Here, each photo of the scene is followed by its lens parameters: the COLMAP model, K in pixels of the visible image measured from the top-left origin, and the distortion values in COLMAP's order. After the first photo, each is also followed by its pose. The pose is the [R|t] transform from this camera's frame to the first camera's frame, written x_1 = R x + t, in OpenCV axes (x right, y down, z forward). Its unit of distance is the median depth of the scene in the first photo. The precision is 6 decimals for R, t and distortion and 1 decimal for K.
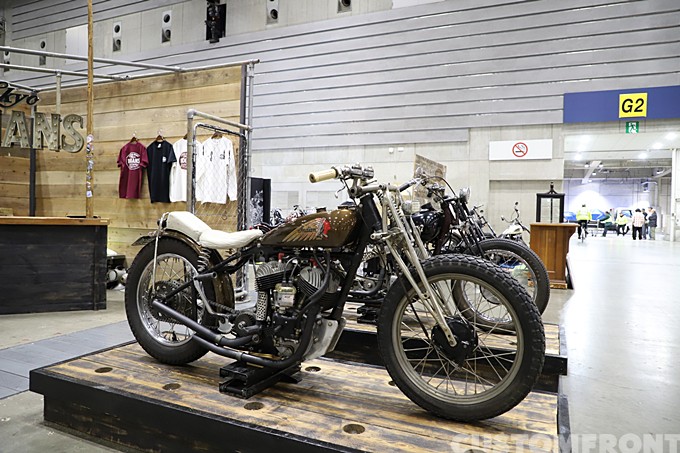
lens RADIAL K [[484.4, 0, 341.4], [0, 484.4, 225.9], [0, 0, 1]] dist [-0.044740, 0.017551]
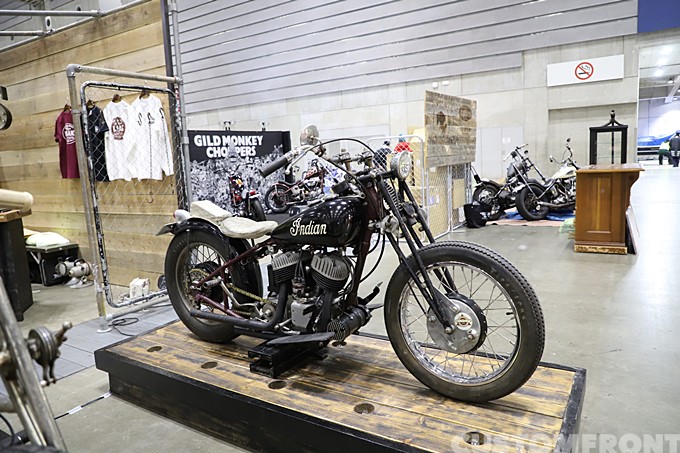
lens RADIAL K [[484.4, 0, 339.2], [0, 484.4, 226.8], [0, 0, 1]] dist [-0.044740, 0.017551]
pose [[0.988325, -0.055747, -0.141793, 0.101316], [0.072149, 0.990938, 0.113297, -0.024011], [0.134192, -0.122205, 0.983391, 0.156330]]
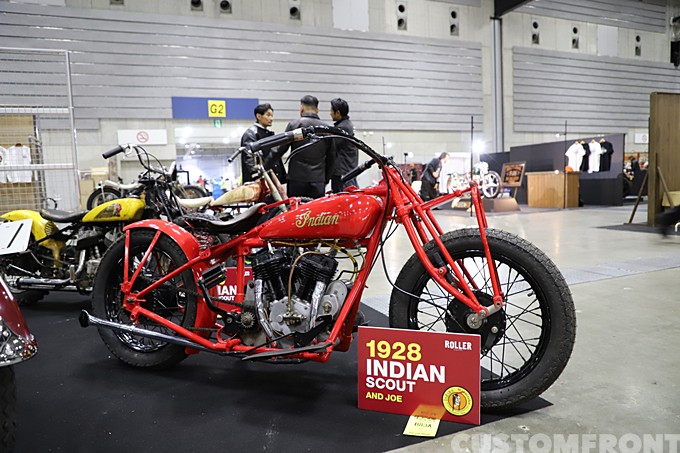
lens RADIAL K [[484.4, 0, 342.2], [0, 484.4, 226.6], [0, 0, 1]] dist [-0.044740, 0.017551]
pose [[0.703676, -0.111970, 0.701643, -0.446866], [0.074729, 0.993691, 0.083630, 0.037716], [-0.706580, -0.006415, 0.707604, -0.729635]]
